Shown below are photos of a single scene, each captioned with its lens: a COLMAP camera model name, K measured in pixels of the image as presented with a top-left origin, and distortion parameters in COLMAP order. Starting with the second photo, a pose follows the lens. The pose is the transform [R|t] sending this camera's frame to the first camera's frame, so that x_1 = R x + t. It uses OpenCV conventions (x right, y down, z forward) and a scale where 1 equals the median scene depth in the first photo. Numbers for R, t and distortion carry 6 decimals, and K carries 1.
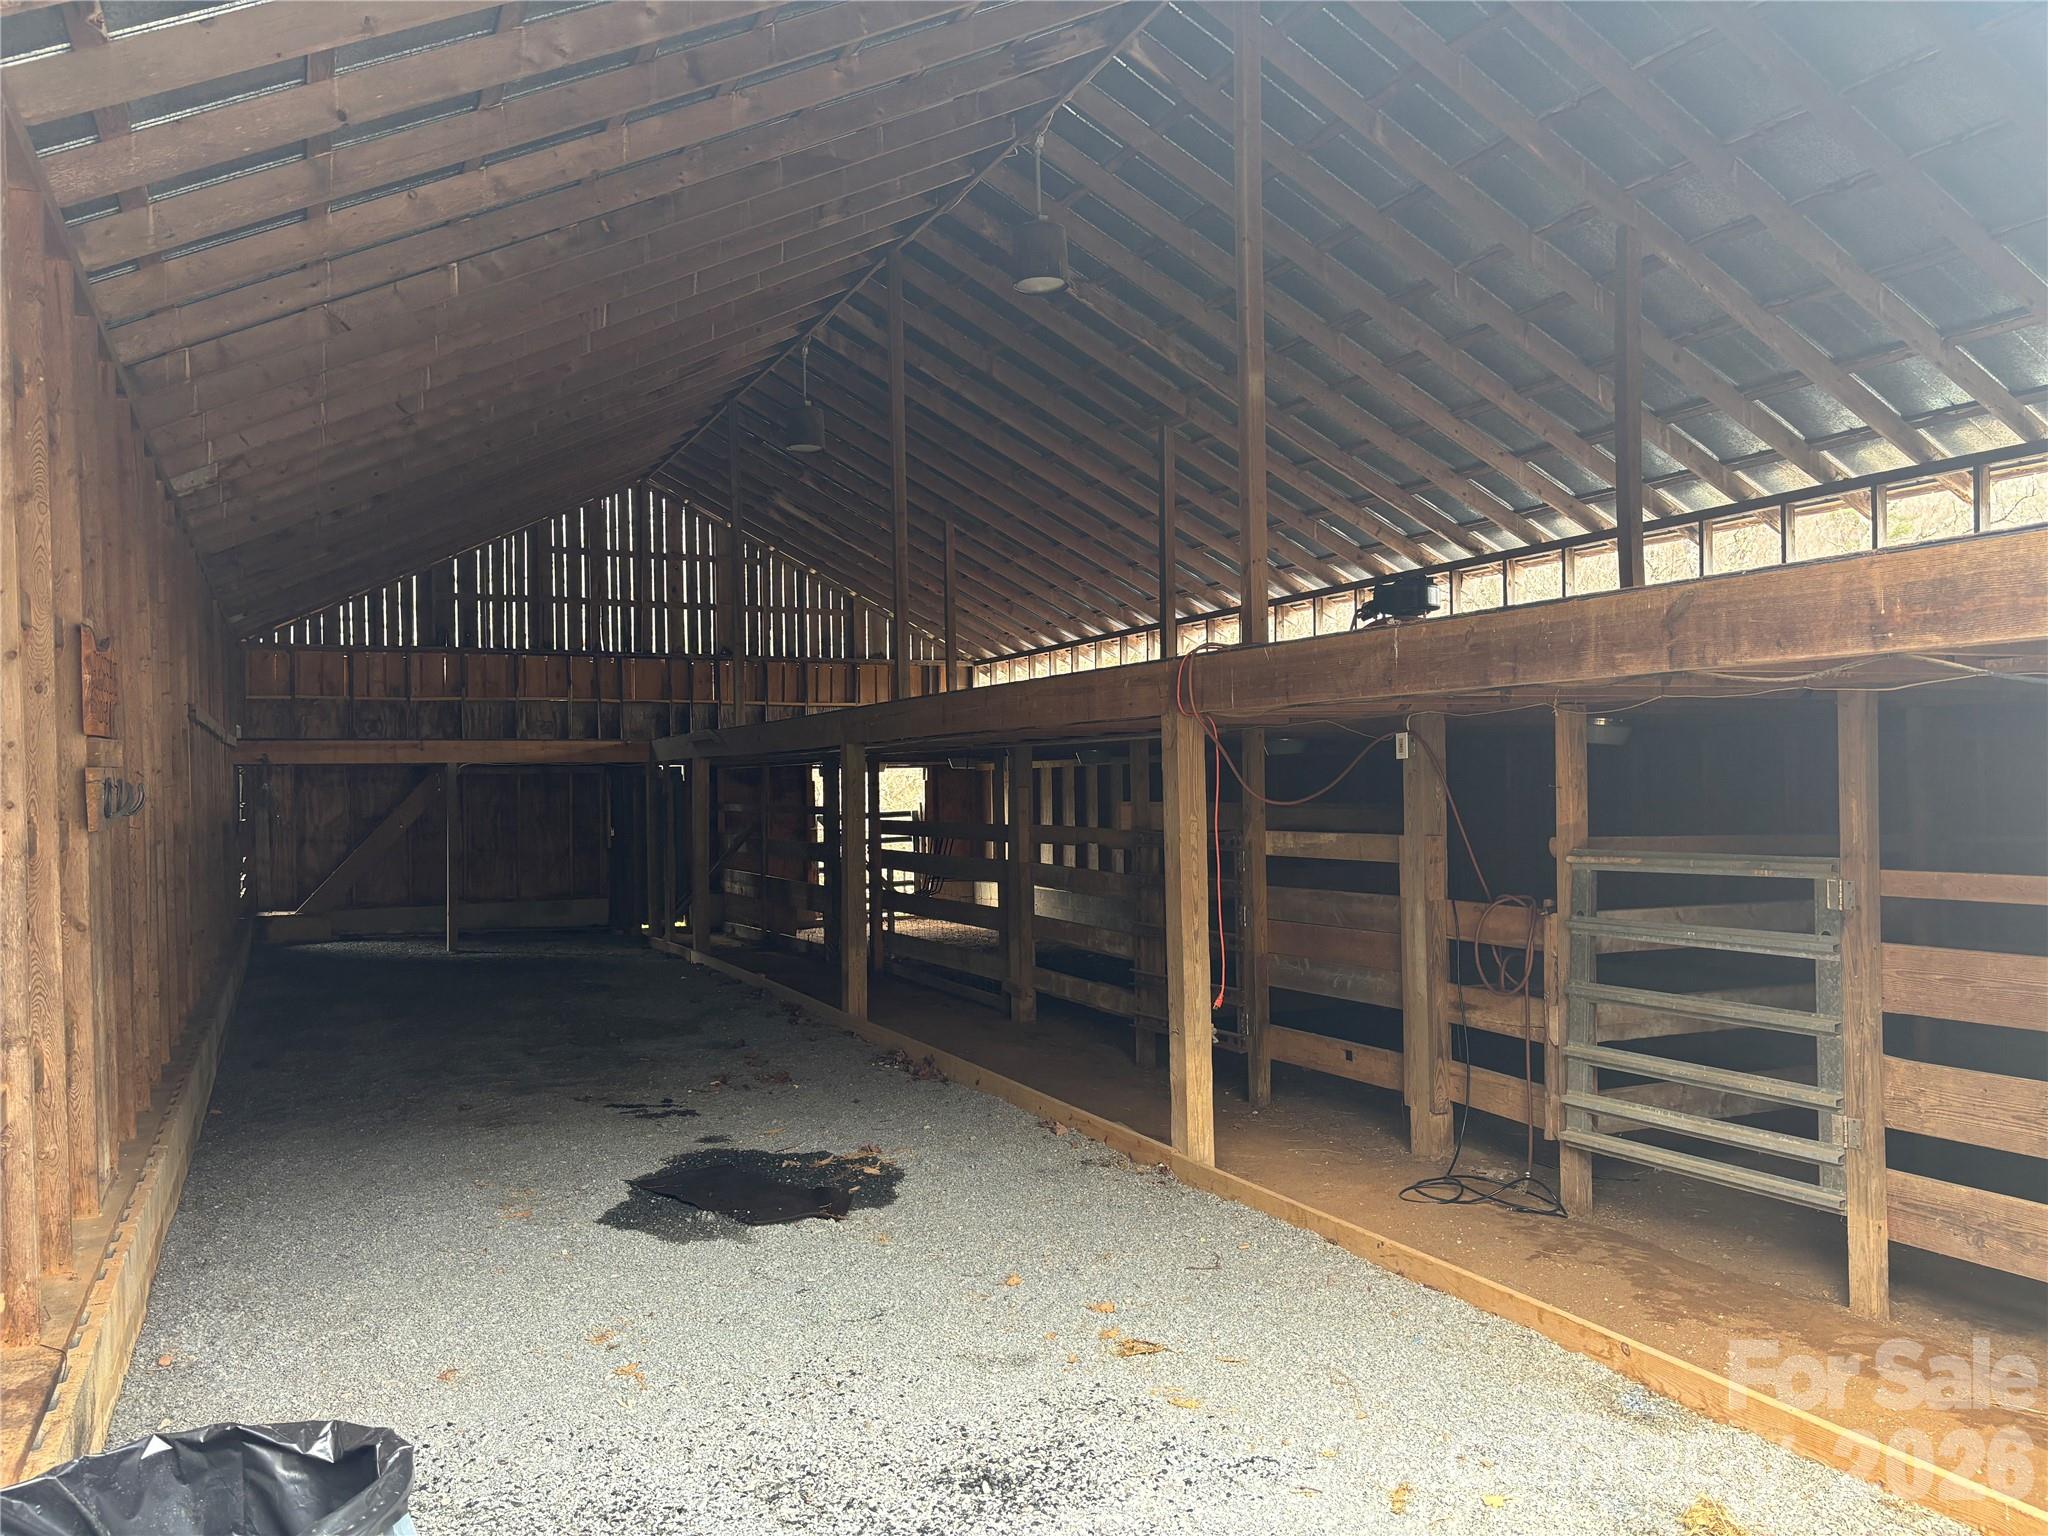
lens RADIAL K [[1536.8, 0, 1021.2], [0, 1536.8, 784.2], [0, 0, 1]] dist [0.047831, -0.048821]
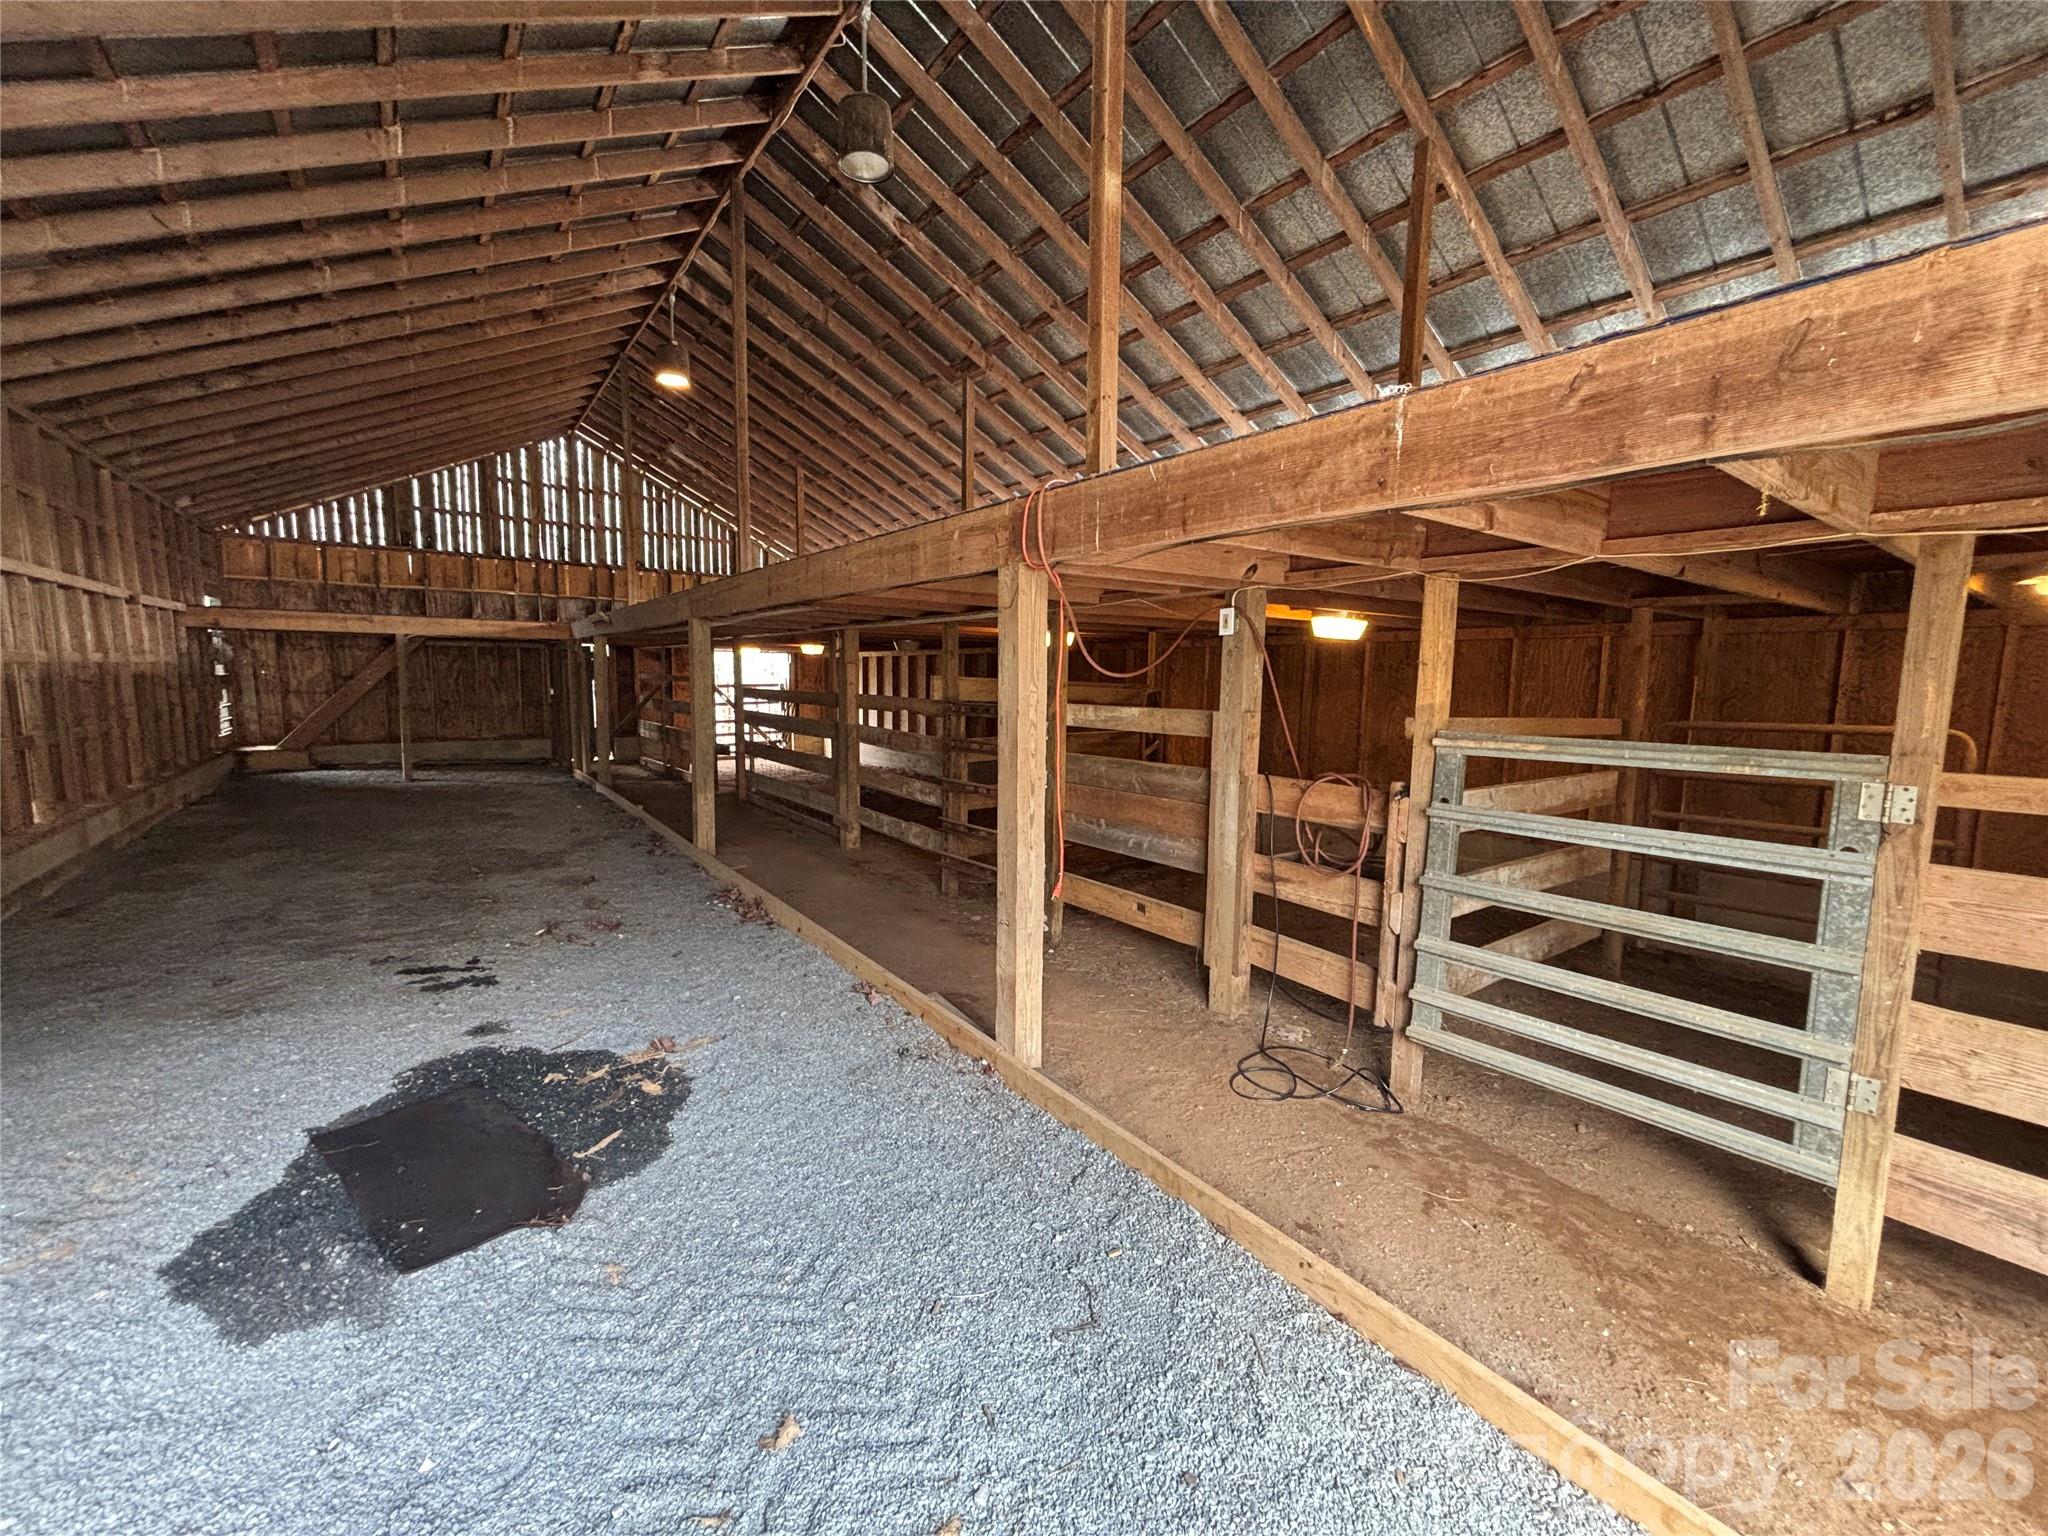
lens RADIAL K [[818.3, 0, 1025.4], [0, 818.3, 763.9], [0, 0, 1]] dist [0.003380, -0.003264]
pose [[0.980047, 0.008408, 0.198588, 0.014005], [-0.029748, 0.994057, 0.104717, 0.014768], [-0.196527, -0.108535, 0.974473, 0.478409]]
